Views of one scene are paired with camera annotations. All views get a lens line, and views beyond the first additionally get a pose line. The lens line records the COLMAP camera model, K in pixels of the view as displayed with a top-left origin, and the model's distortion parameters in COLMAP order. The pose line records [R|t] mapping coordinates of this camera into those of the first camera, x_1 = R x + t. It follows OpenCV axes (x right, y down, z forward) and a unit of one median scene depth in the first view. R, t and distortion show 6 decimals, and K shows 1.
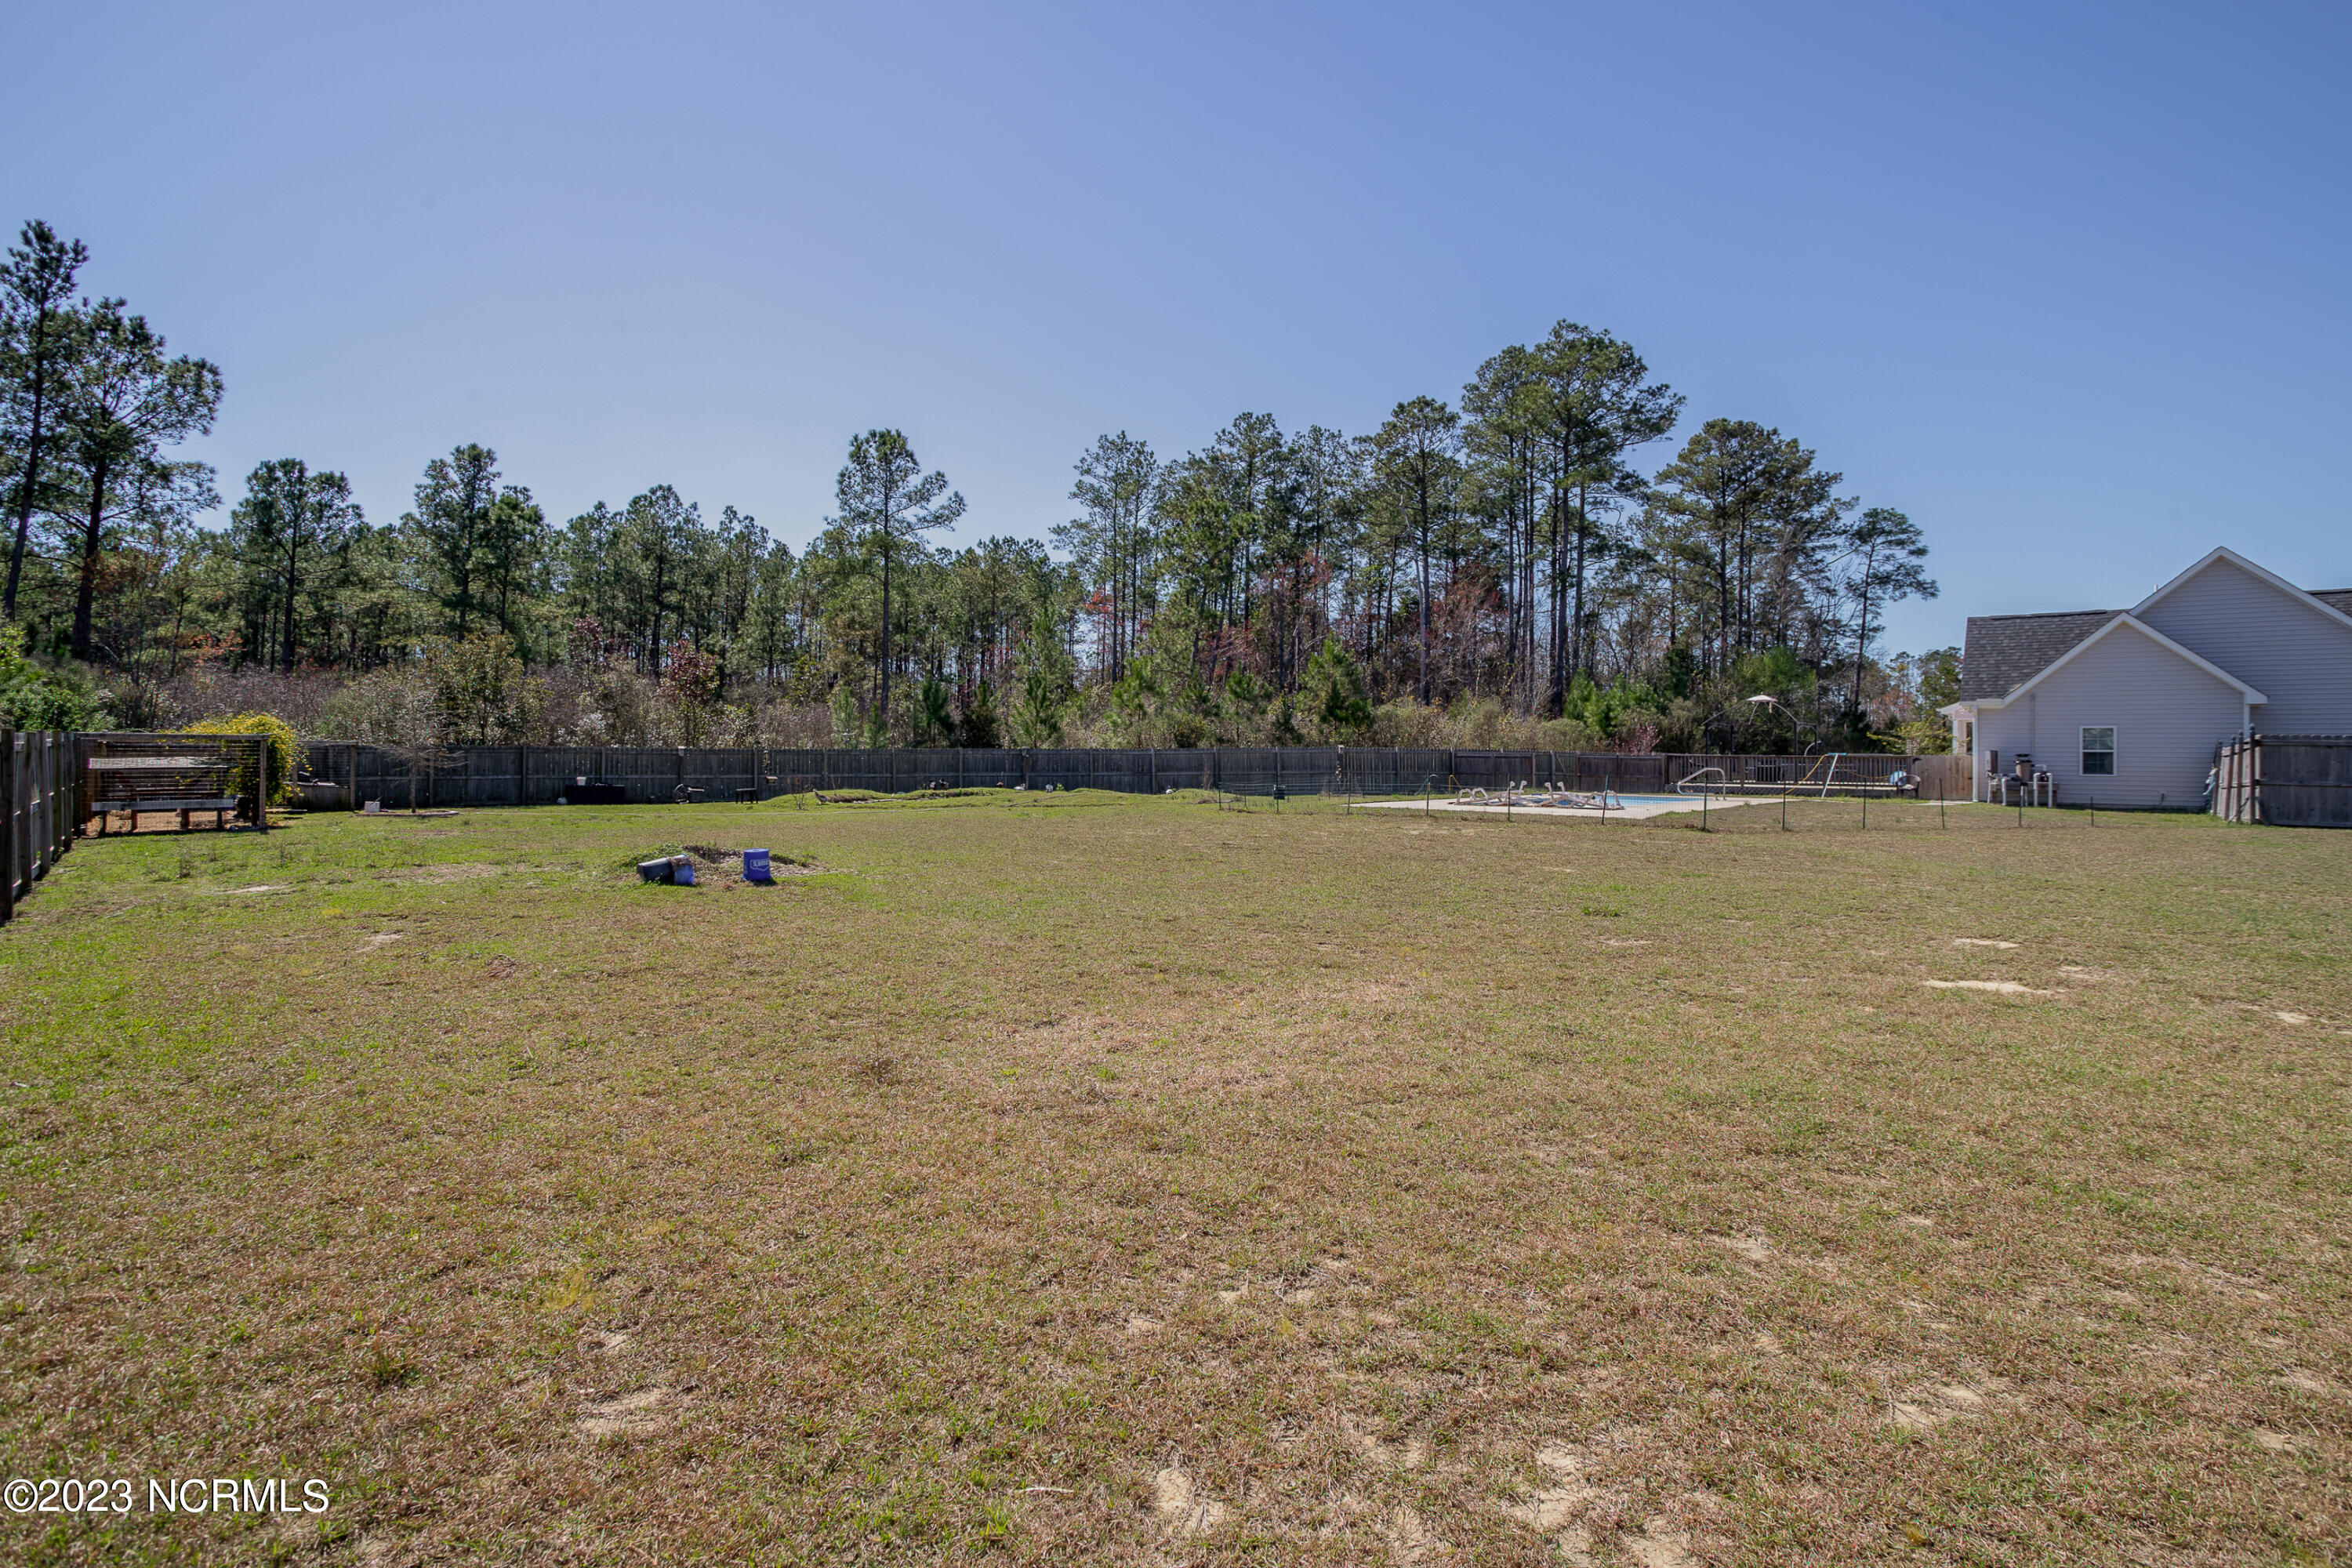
lens RADIAL K [[1172.0, 0, 1198.3], [0, 1172.0, 732.3], [0, 0, 1]] dist [-0.074219, 0.038861]
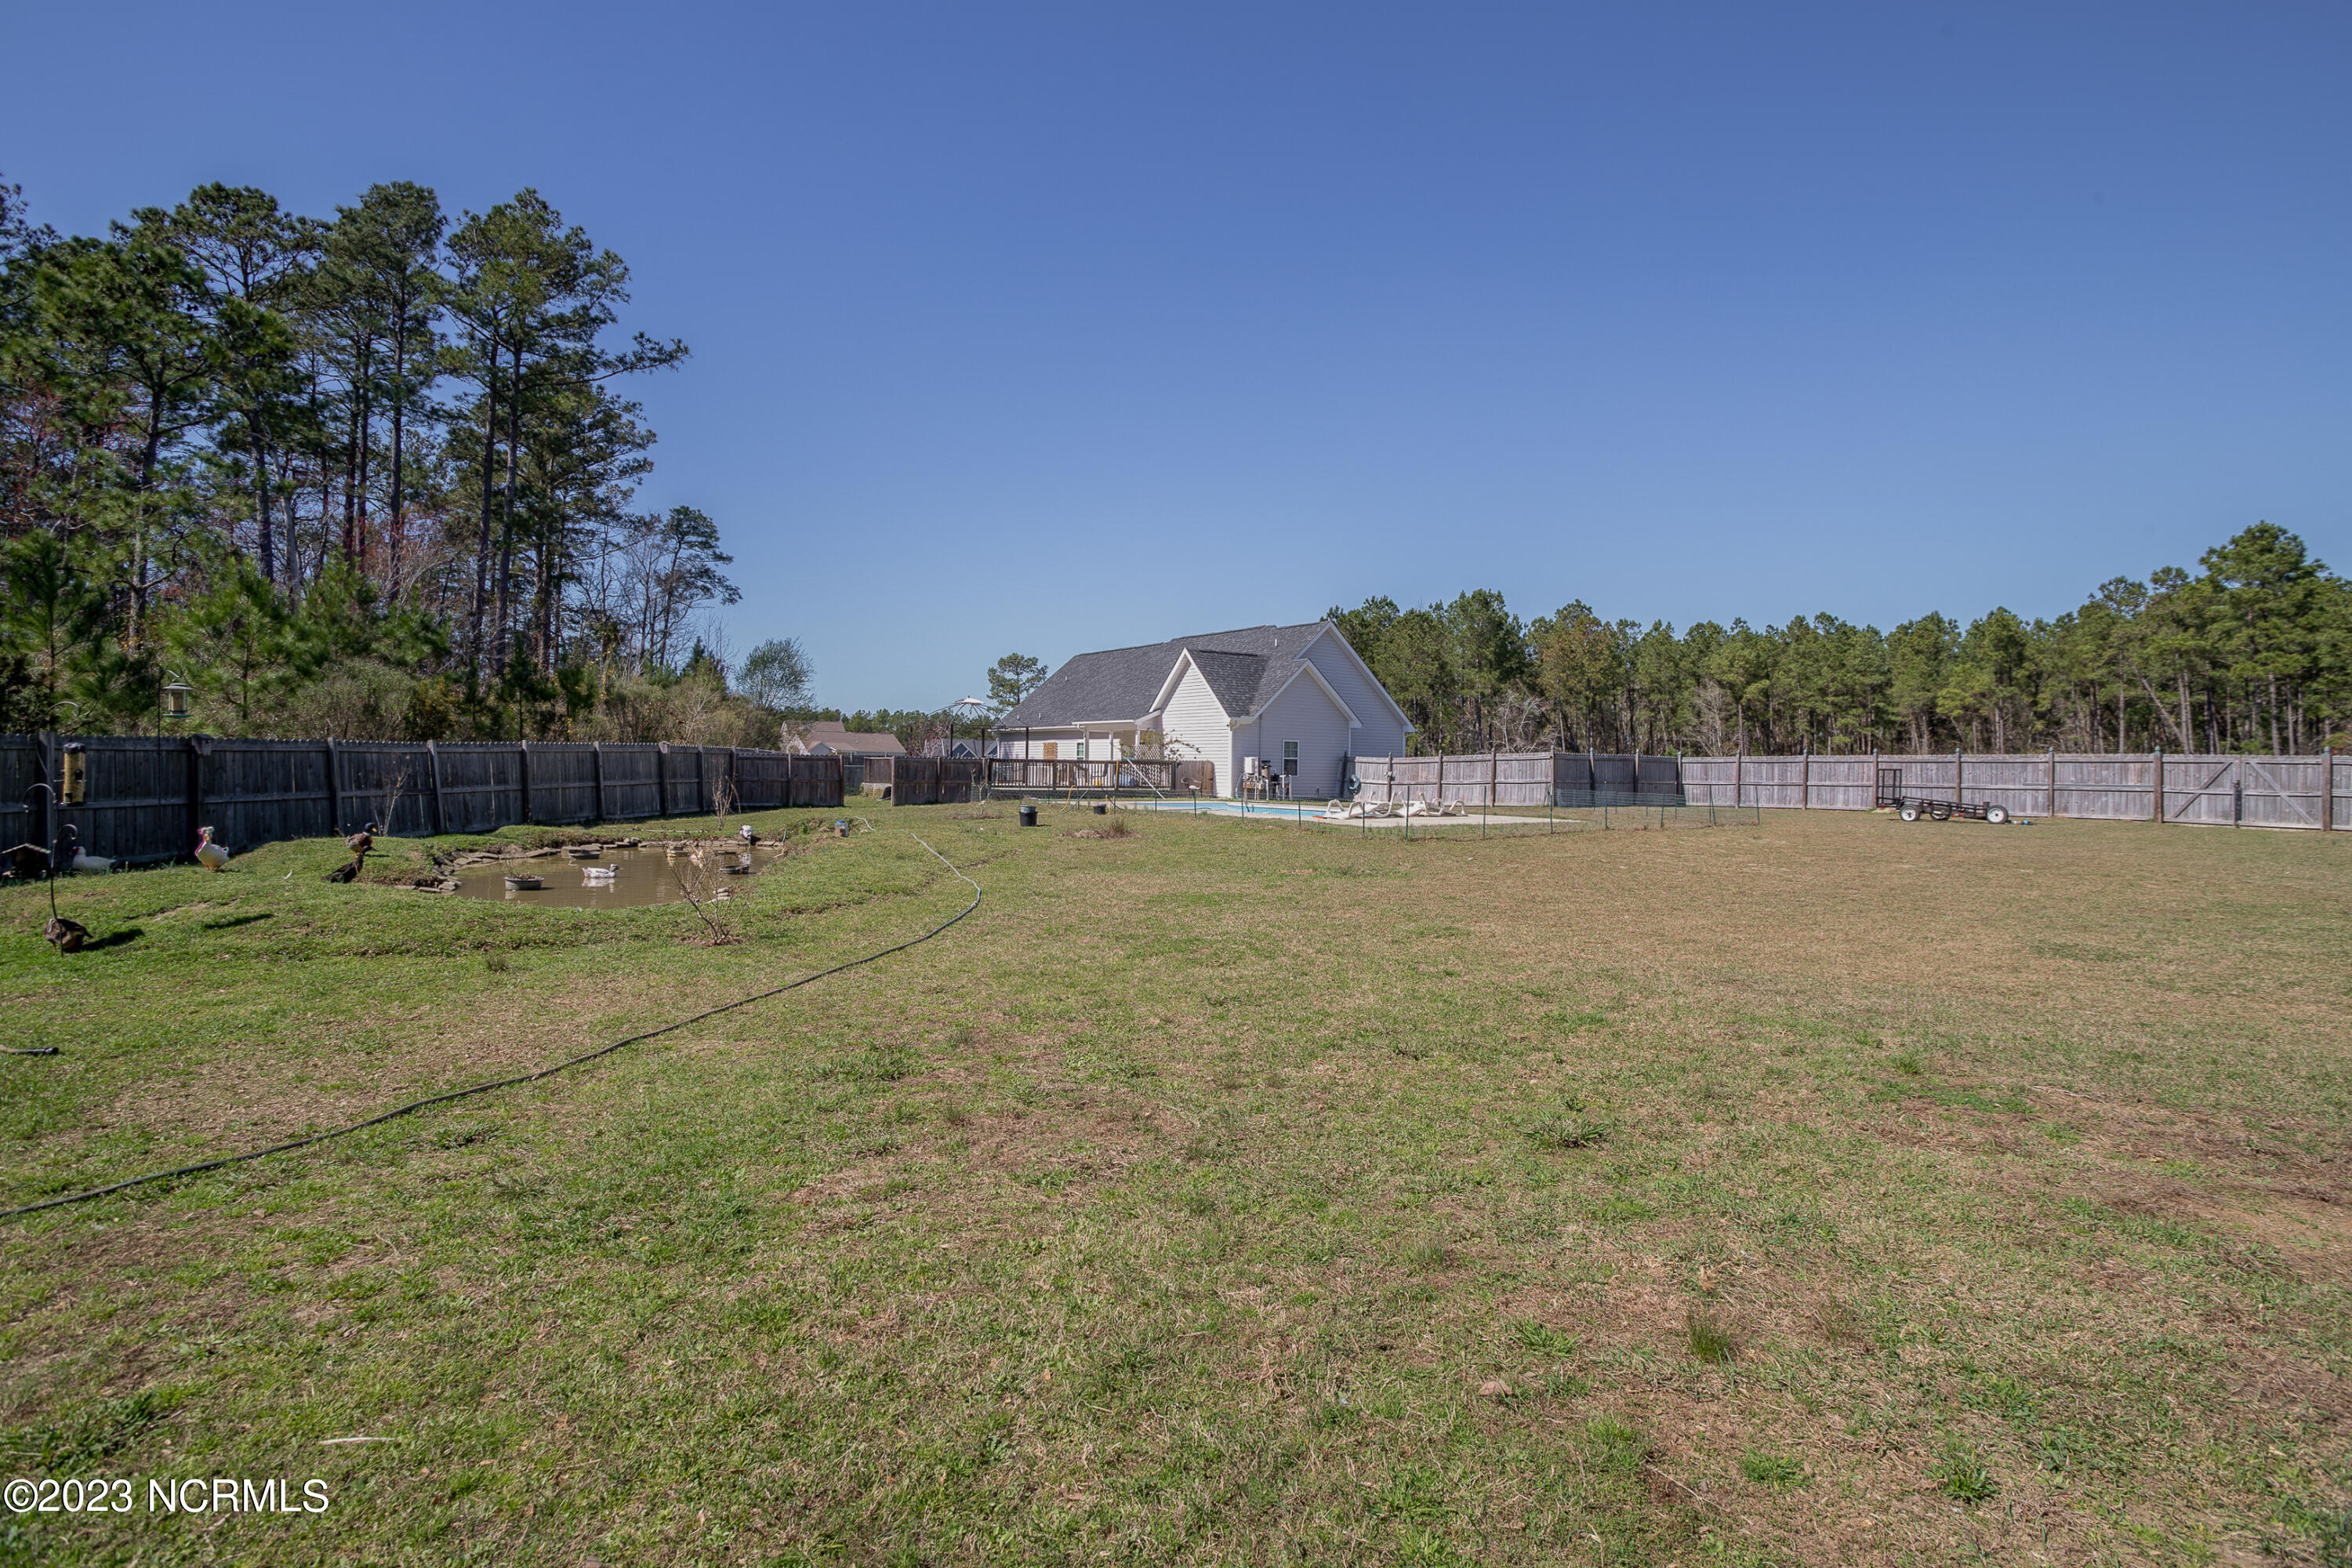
lens RADIAL K [[1147.8, 0, 1167.5], [0, 1147.8, 746.9], [0, 0, 1]] dist [-0.071176, 0.036935]
pose [[0.287821, 0.011477, 0.957615, -0.243982], [-0.030345, 0.999535, -0.002859, 0.004694], [-0.957203, -0.028236, 0.288036, 0.321571]]
